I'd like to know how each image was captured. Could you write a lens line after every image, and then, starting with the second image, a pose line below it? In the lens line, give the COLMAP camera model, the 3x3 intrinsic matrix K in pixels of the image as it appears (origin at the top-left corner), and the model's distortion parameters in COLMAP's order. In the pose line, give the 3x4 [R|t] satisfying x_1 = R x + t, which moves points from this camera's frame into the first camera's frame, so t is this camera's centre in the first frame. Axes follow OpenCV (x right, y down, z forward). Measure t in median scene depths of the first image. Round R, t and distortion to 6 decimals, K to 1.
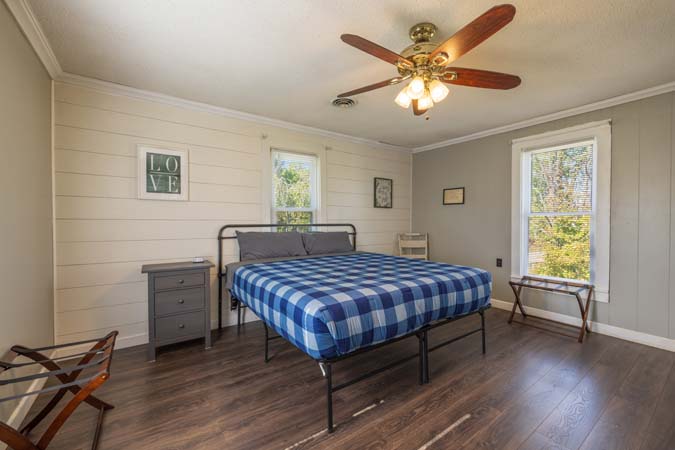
lens RADIAL K [[280.7, 0, 338.9], [0, 280.7, 223.4], [0, 0, 1]] dist [0.001266, 0.000077]
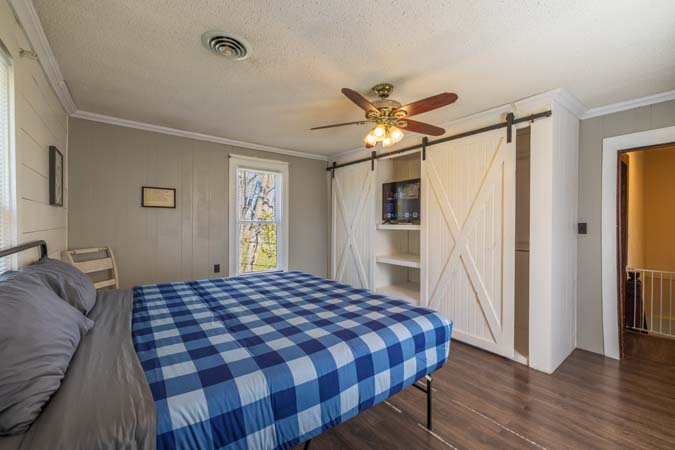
lens RADIAL K [[280.7, 0, 338.7], [0, 280.7, 225.1], [0, 0, 1]] dist [0.001266, 0.000077]
pose [[-0.050268, -0.003303, 0.998730, -0.422839], [0.007309, 0.999967, 0.003675, -0.017698], [-0.998709, 0.007484, -0.050242, 0.541050]]
